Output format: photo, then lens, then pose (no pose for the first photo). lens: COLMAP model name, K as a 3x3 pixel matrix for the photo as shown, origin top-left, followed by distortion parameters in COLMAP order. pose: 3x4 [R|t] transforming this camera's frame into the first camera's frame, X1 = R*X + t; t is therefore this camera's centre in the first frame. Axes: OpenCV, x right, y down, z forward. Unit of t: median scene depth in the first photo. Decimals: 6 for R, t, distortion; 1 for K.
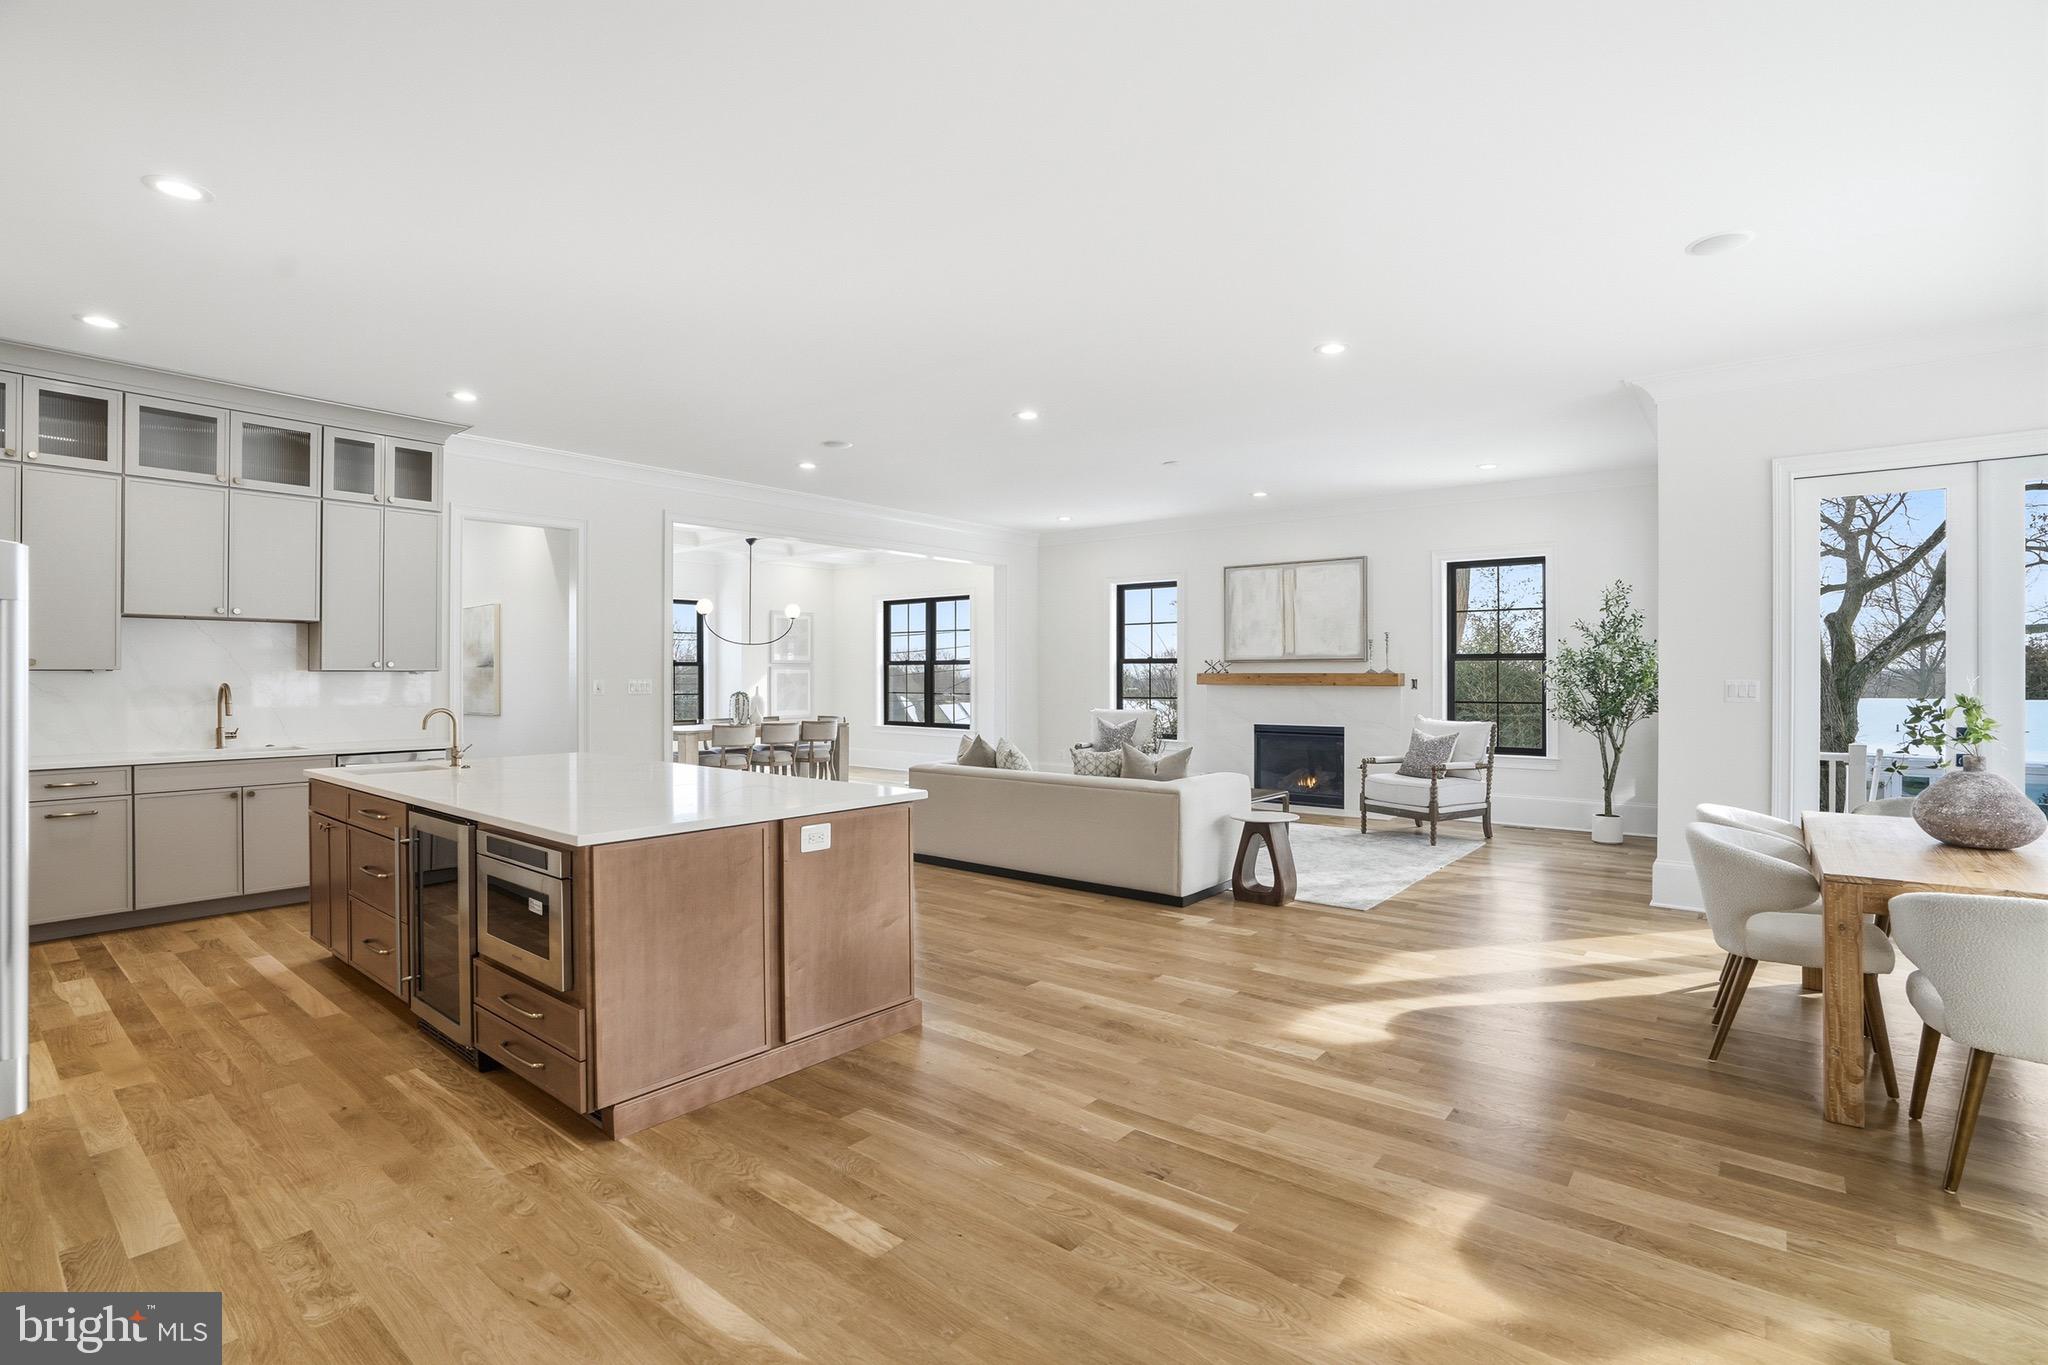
lens RADIAL K [[952.8, 0, 1029.6], [0, 952.8, 673.2], [0, 0, 1]] dist [-0.072976, 0.027562]
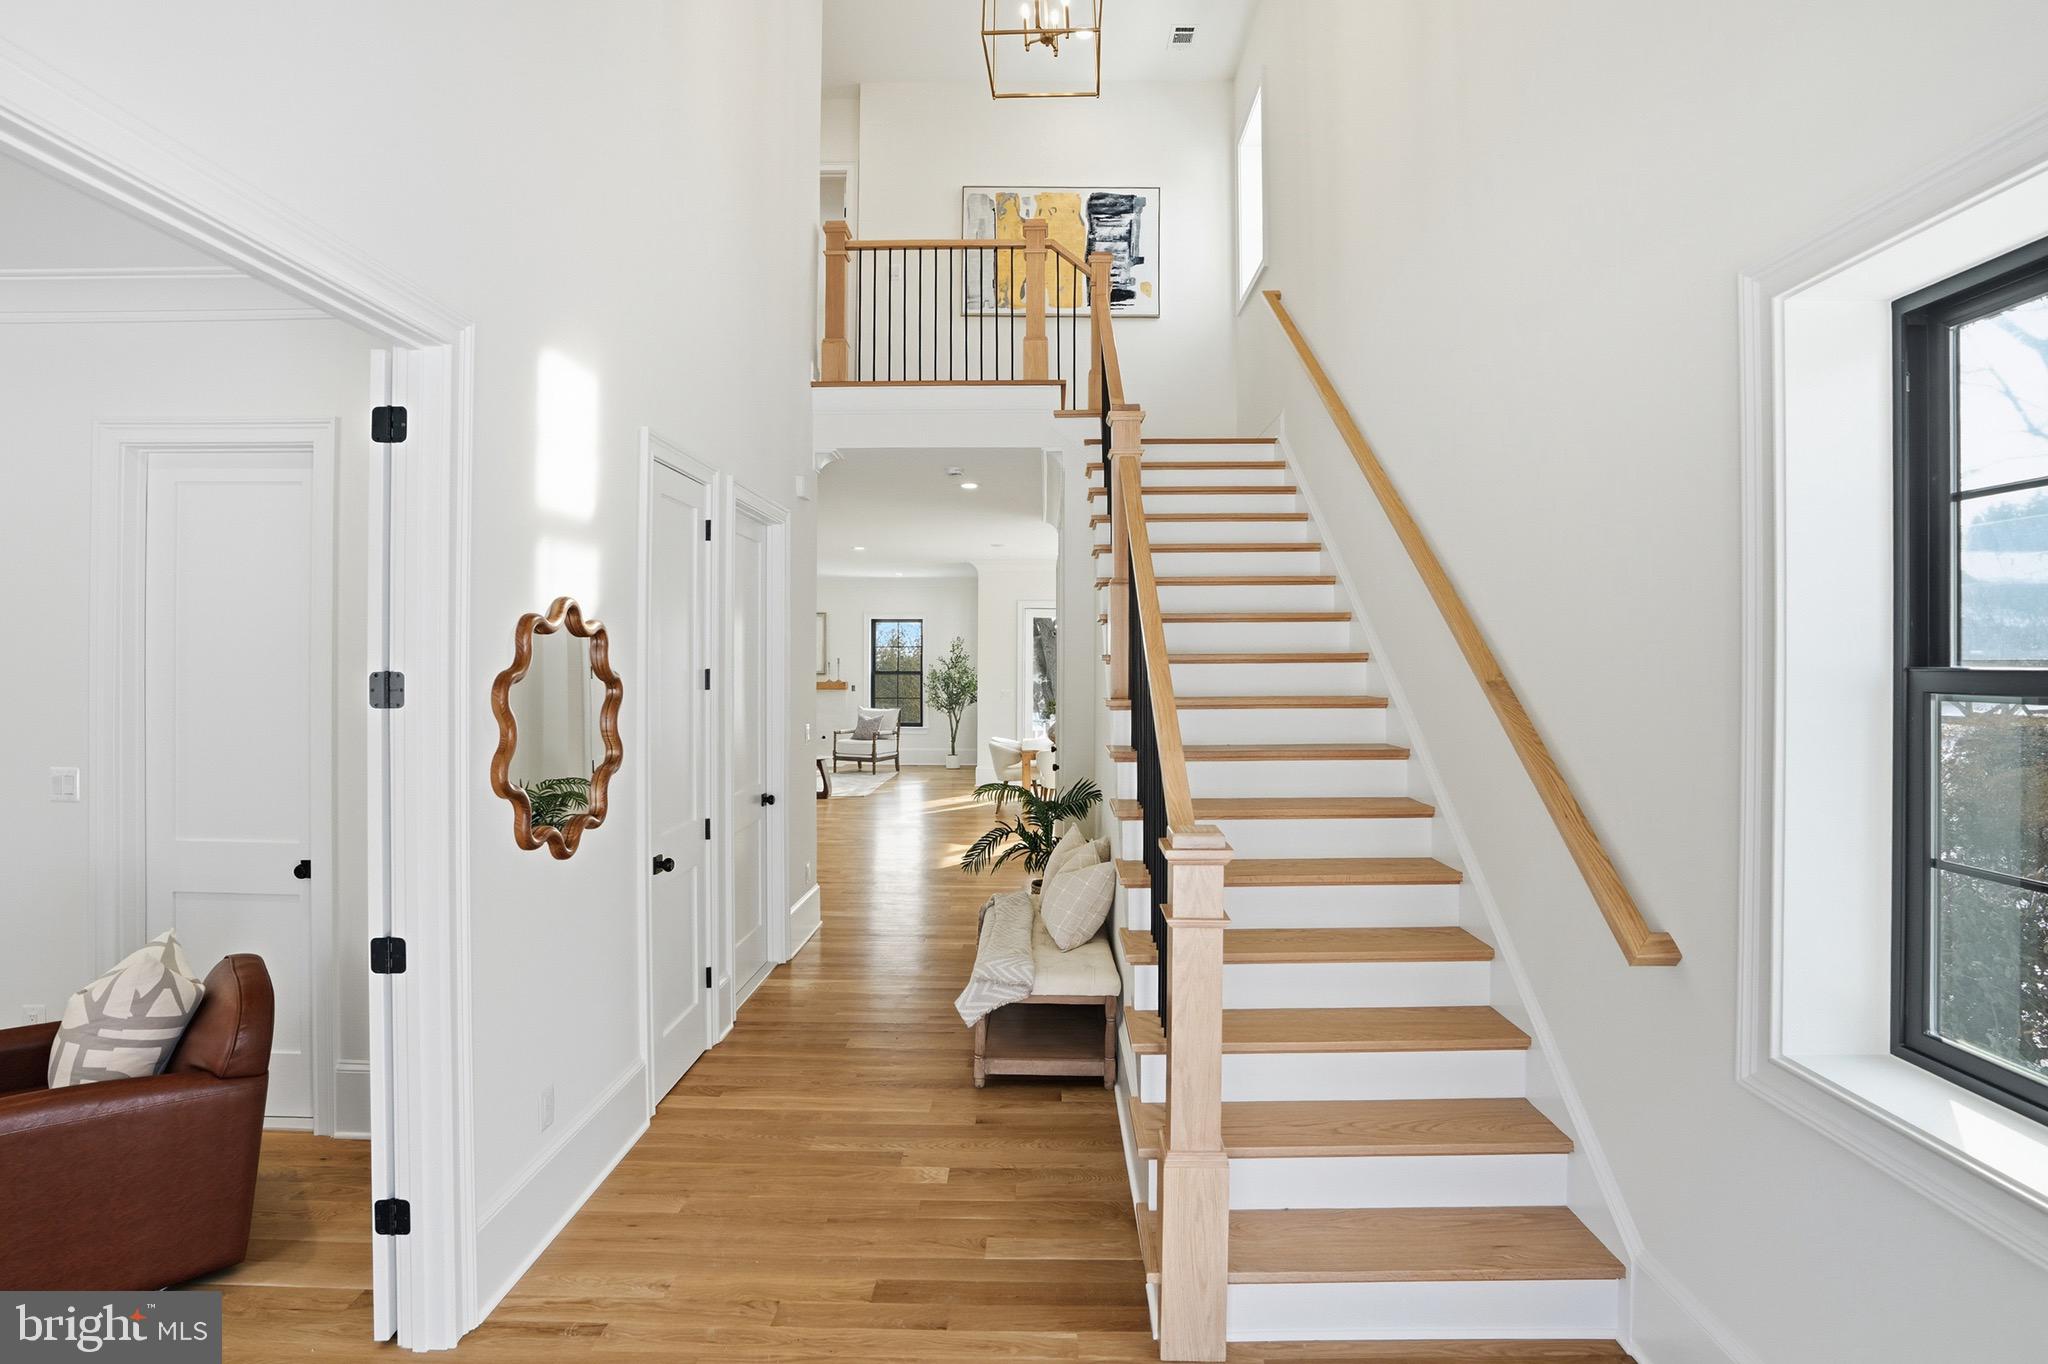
lens RADIAL K [[963.4, 0, 1025.7], [0, 963.4, 668.2], [0, 0, 1]] dist [-0.069870, 0.027687]
pose [[0.790484, 0.001091, 0.612481, -0.500413], [-0.002331, 0.999997, 0.001227, -0.033826], [-0.612478, -0.002398, 0.790484, -0.699547]]
